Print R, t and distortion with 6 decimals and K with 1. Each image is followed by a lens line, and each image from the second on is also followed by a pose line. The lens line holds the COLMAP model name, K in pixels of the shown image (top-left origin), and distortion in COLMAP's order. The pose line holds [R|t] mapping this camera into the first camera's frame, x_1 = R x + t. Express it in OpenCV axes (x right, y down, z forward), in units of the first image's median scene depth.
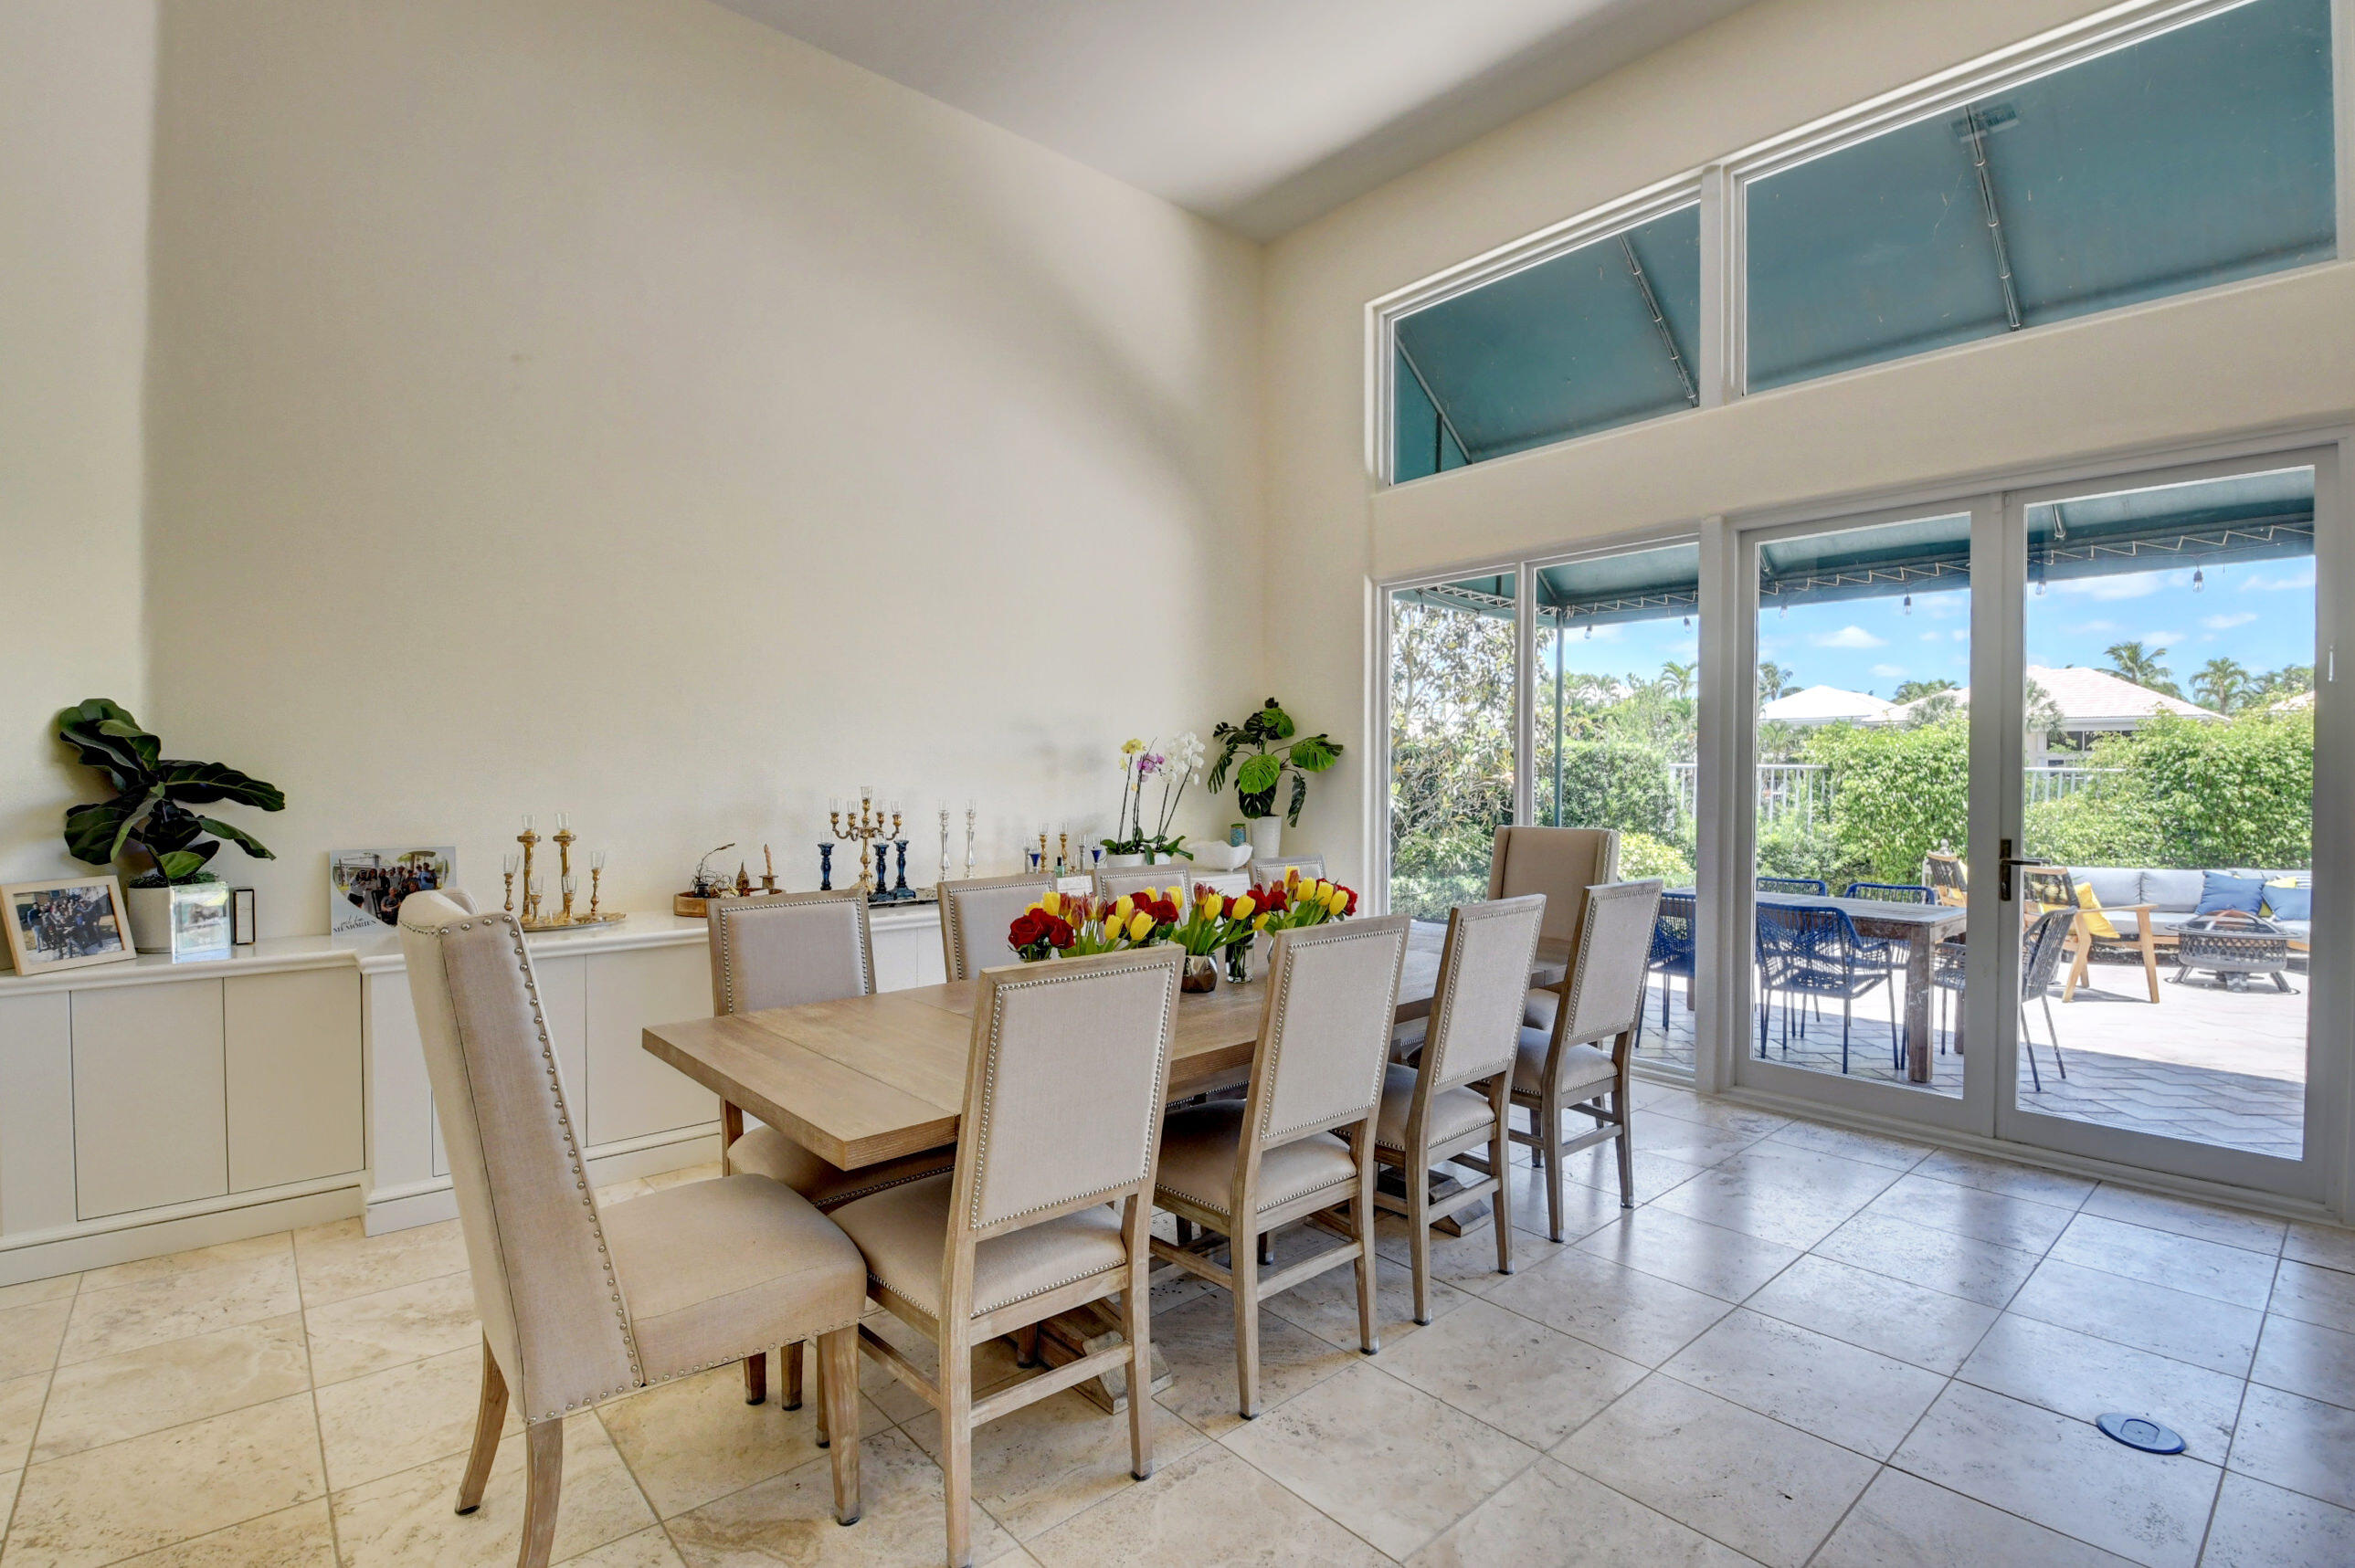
lens RADIAL K [[1094.2, 0, 1198.5], [0, 1094.2, 787.0], [0, 0, 1]] dist [0.001434, -0.017277]
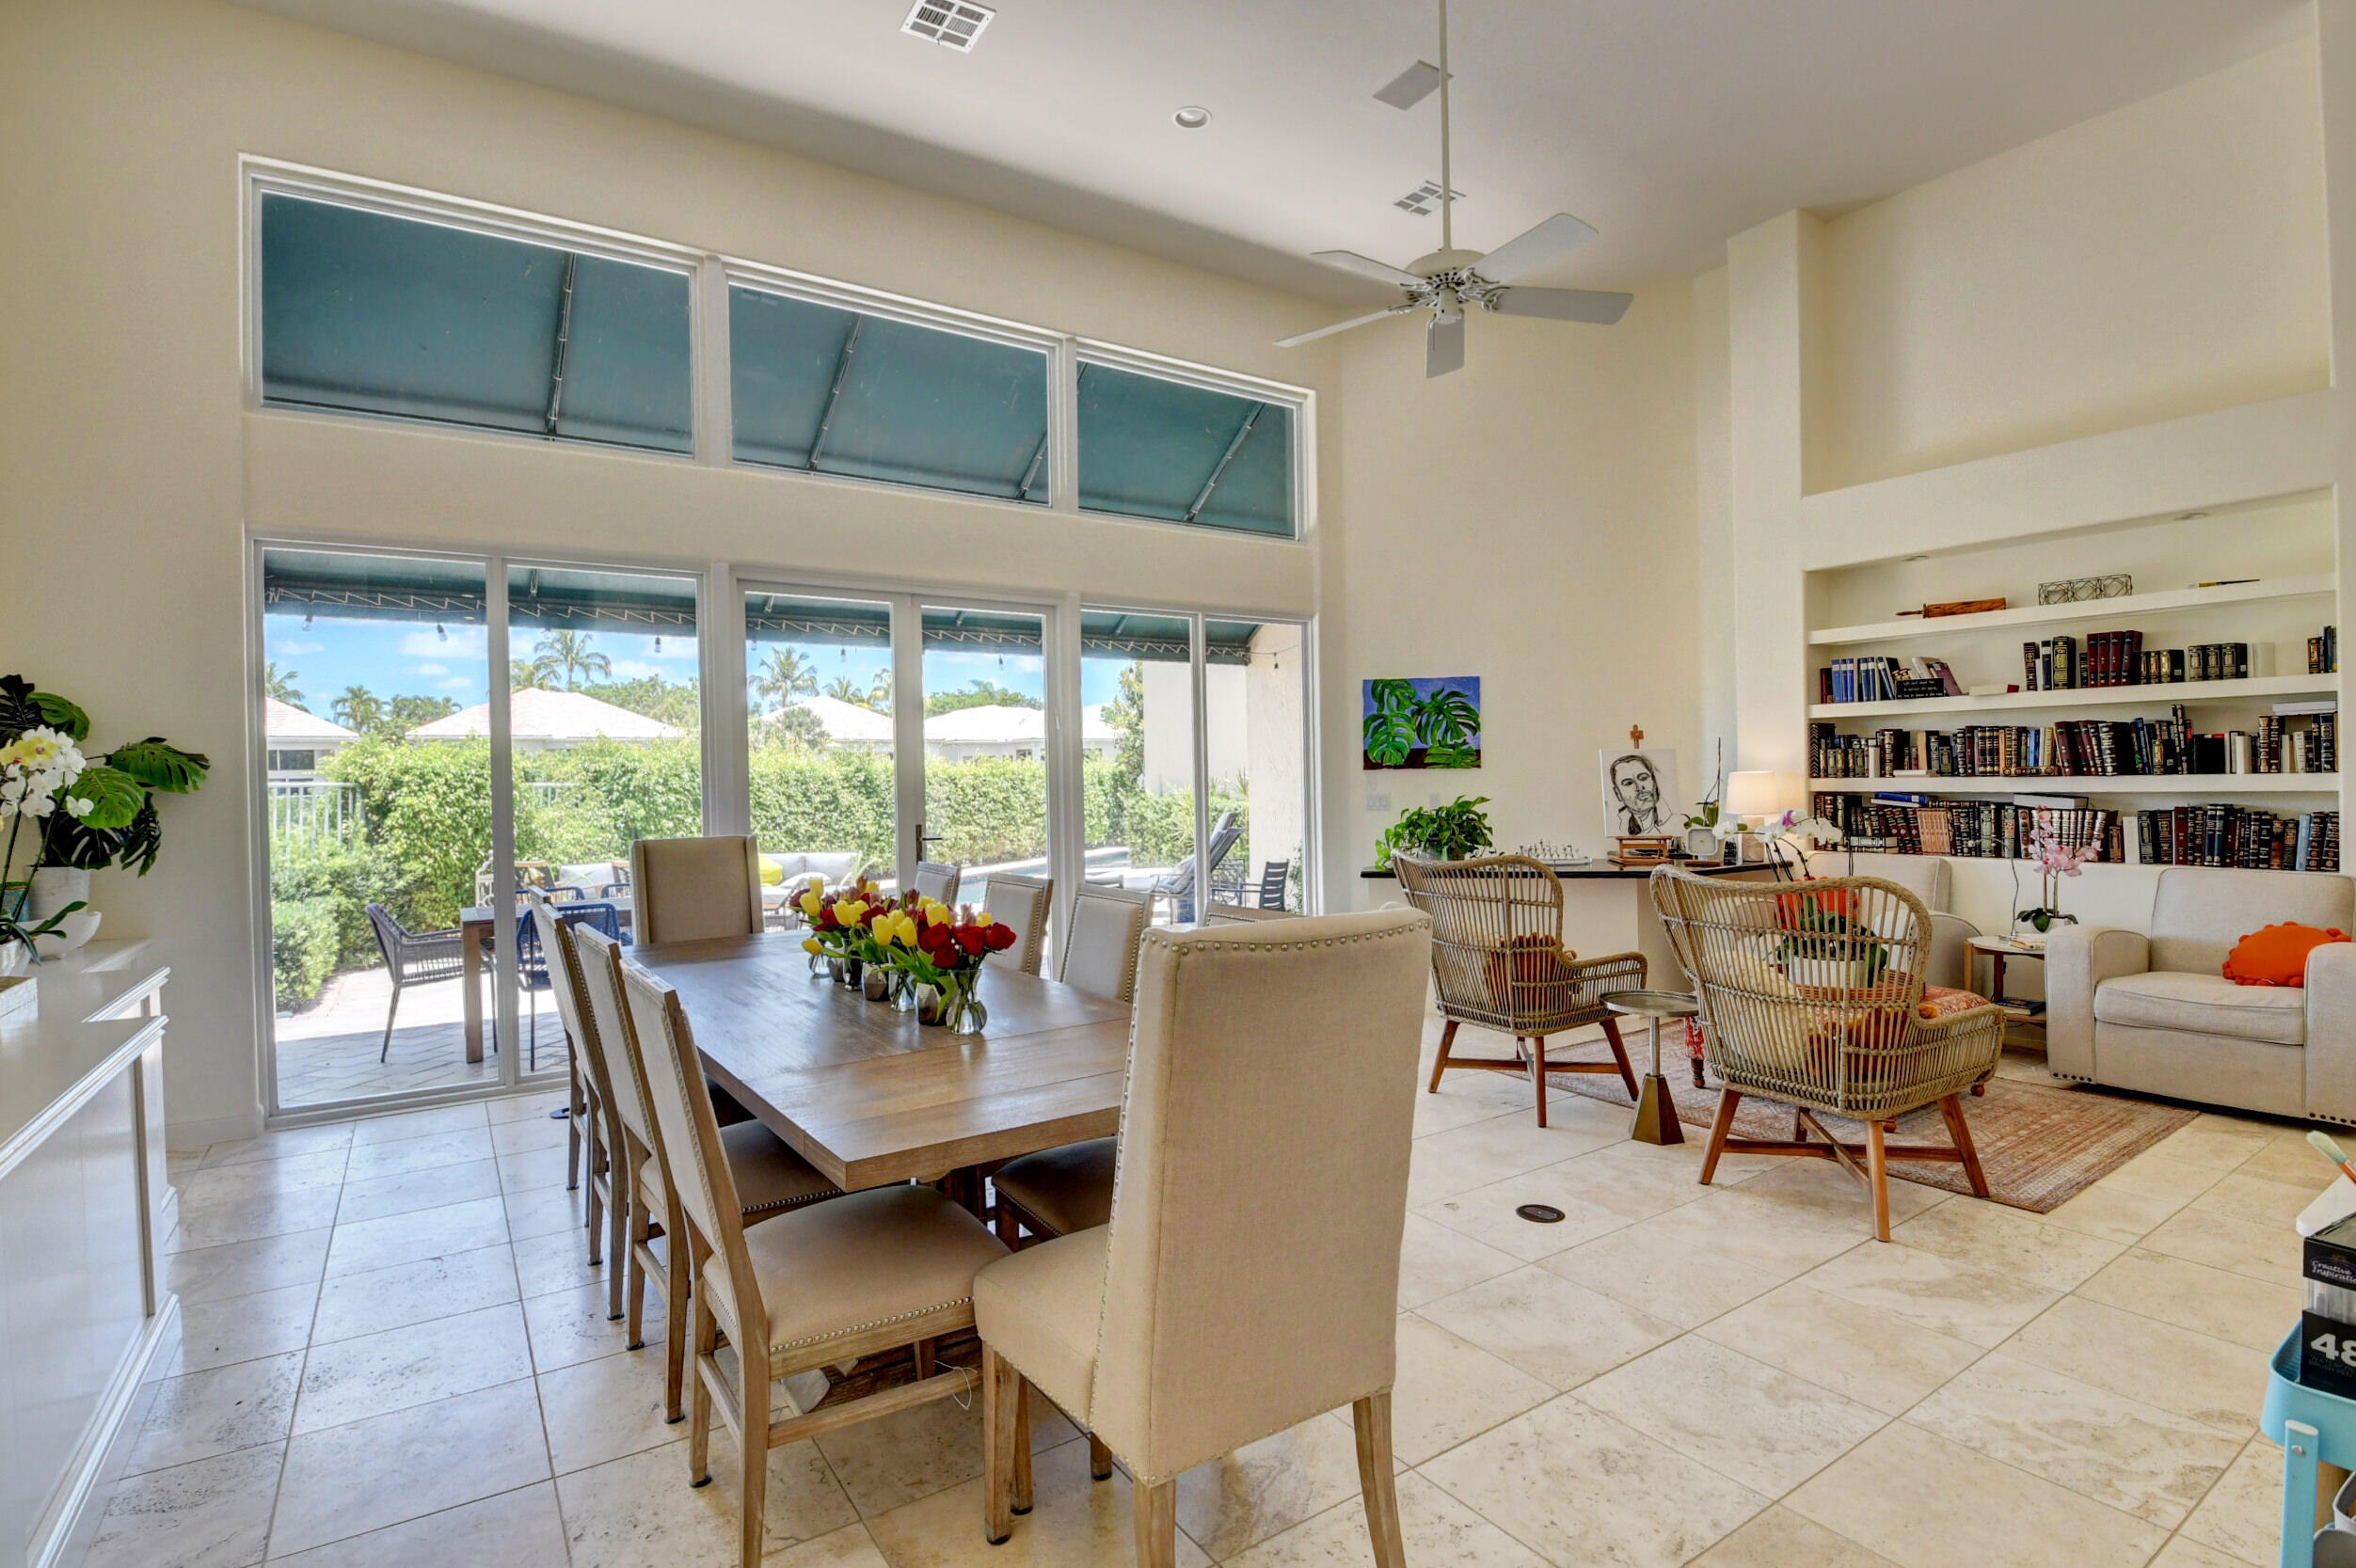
lens RADIAL K [[1102.9, 0, 1163.8], [0, 1102.9, 784.3], [0, 0, 1]] dist [0.014572, -0.024905]
pose [[0.148657, -0.010605, 0.988832, -0.463031], [0.031260, 0.999493, 0.006020, -0.004008], [-0.988395, 0.030016, 0.148913, 0.281554]]
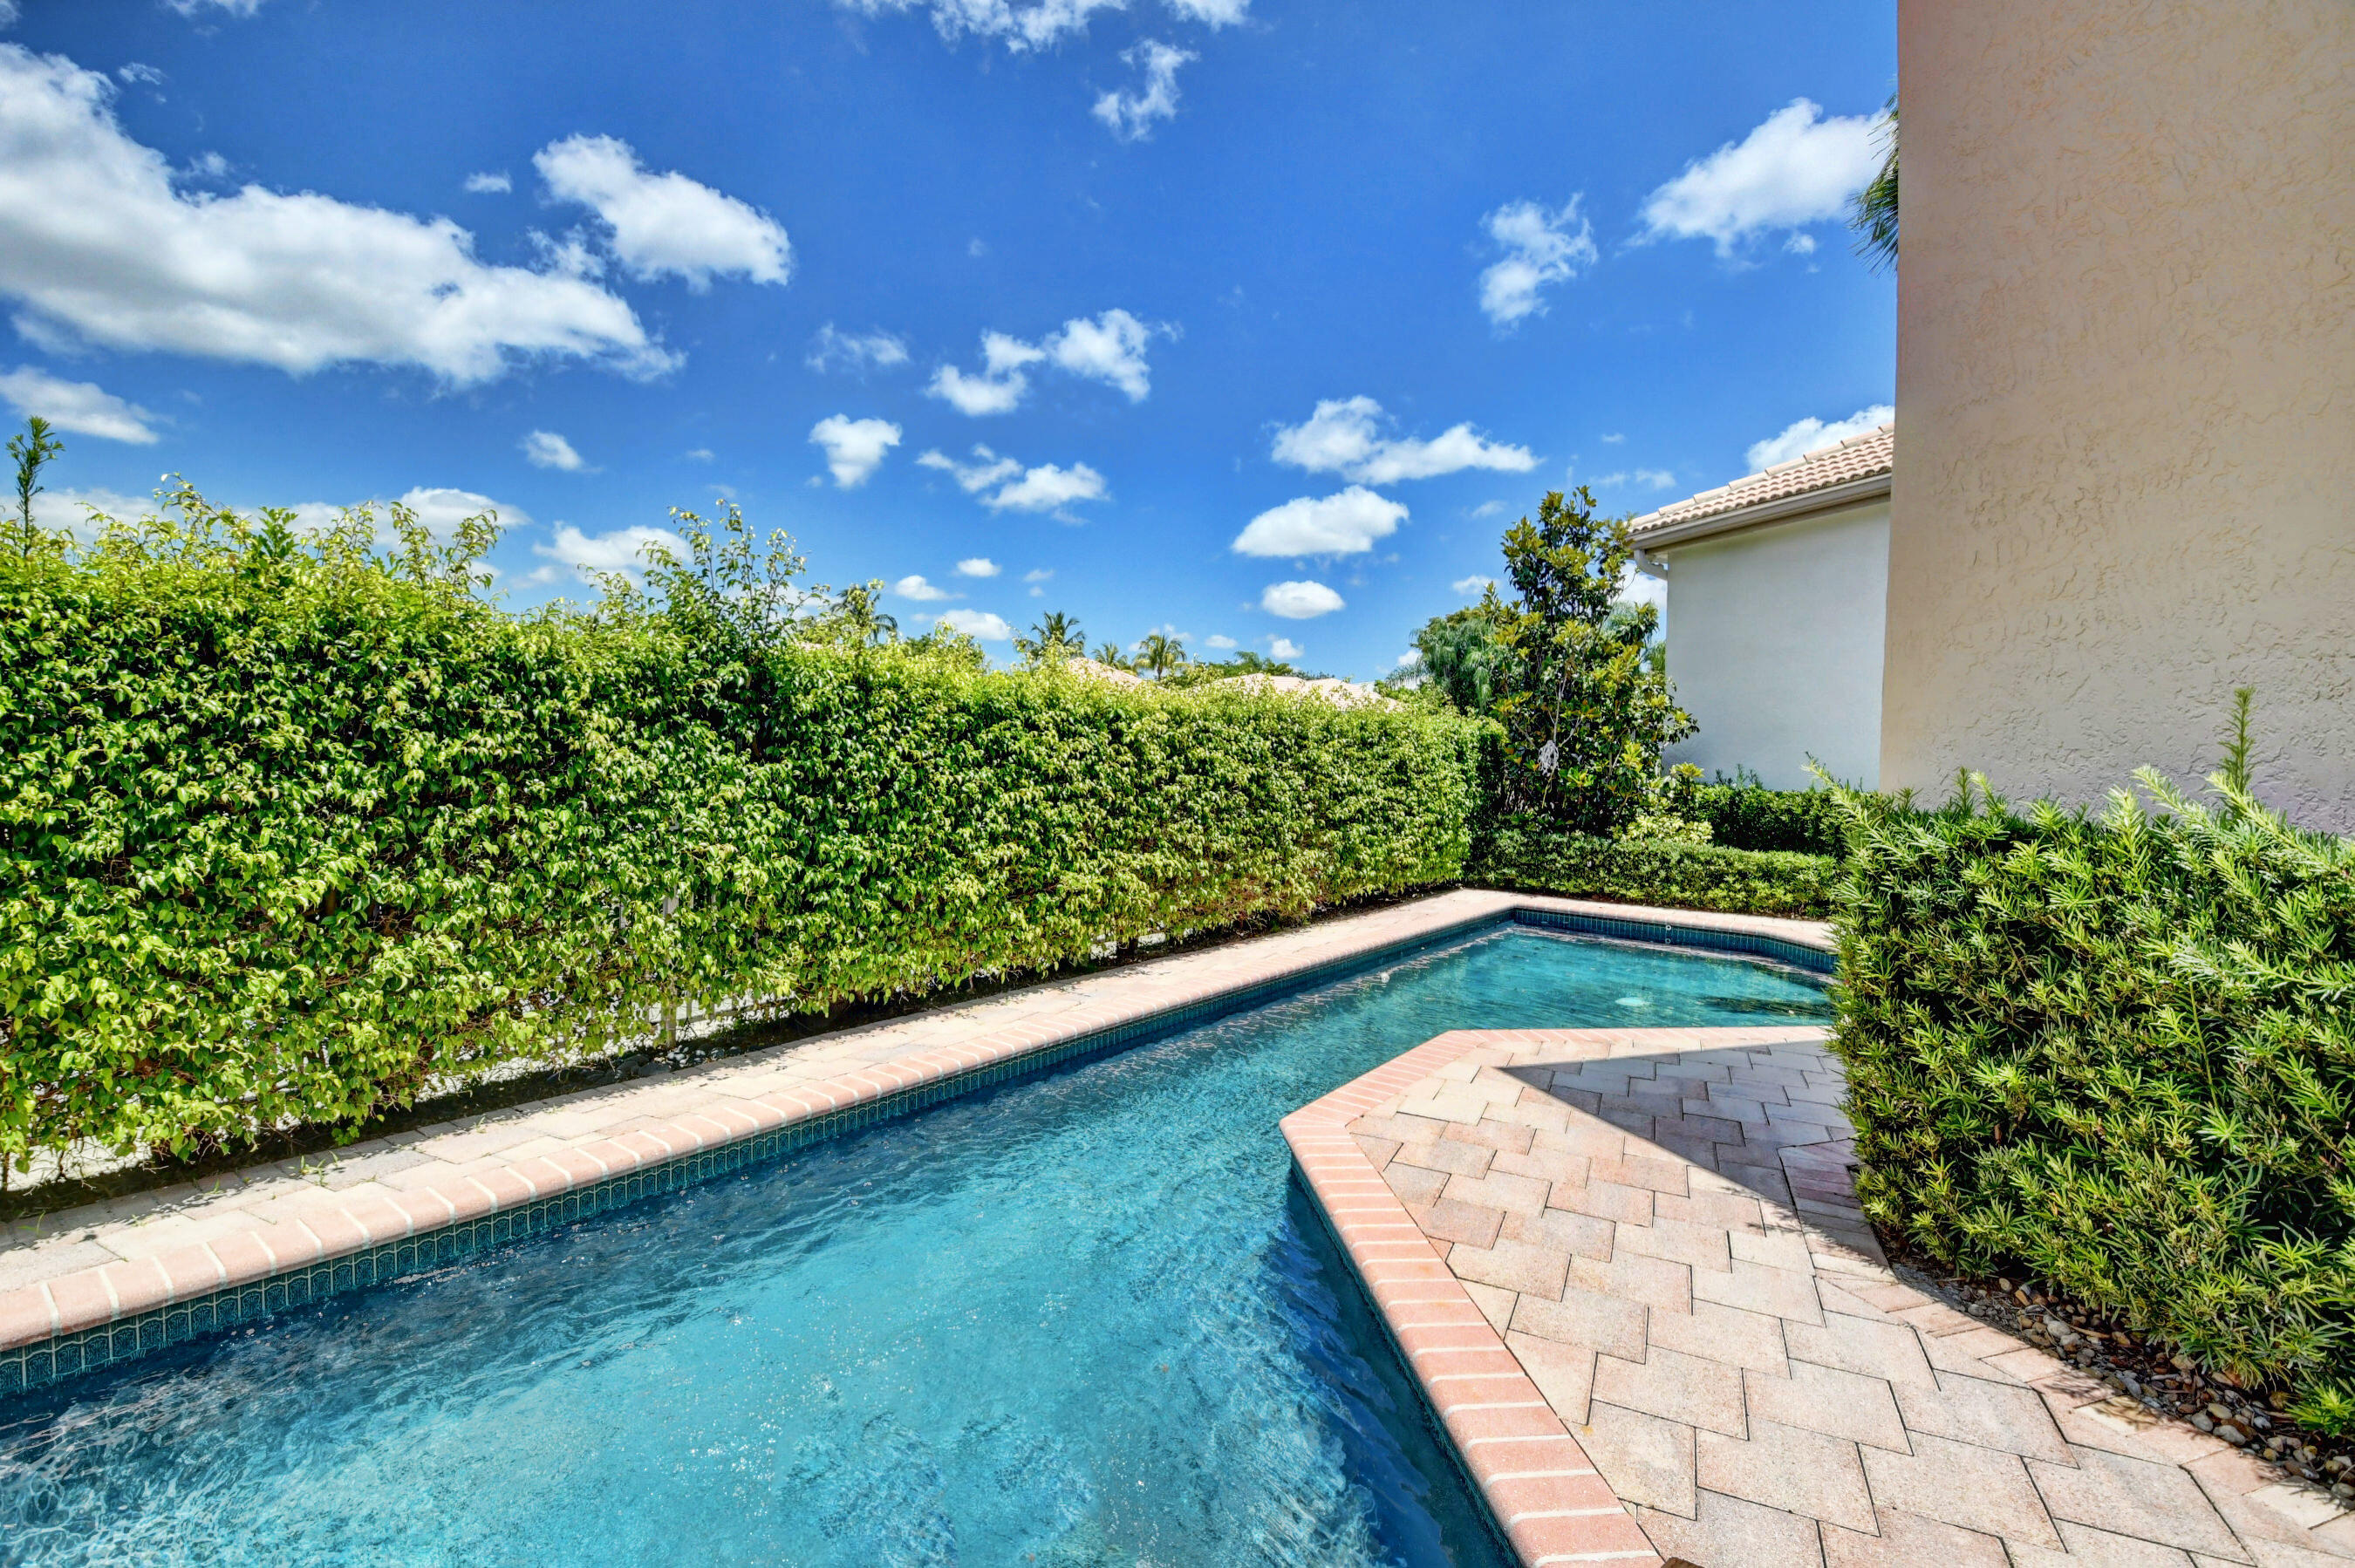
lens RADIAL K [[1033.0, 0, 1169.8], [0, 1033.0, 788.1], [0, 0, 1]] dist [0.002217, -0.018464]
pose [[0.377797, -0.021480, 0.925639, 1.651277], [-0.014669, 0.999467, 0.029180, 0.019855], [-0.925772, -0.024603, 0.377280, 0.902851]]
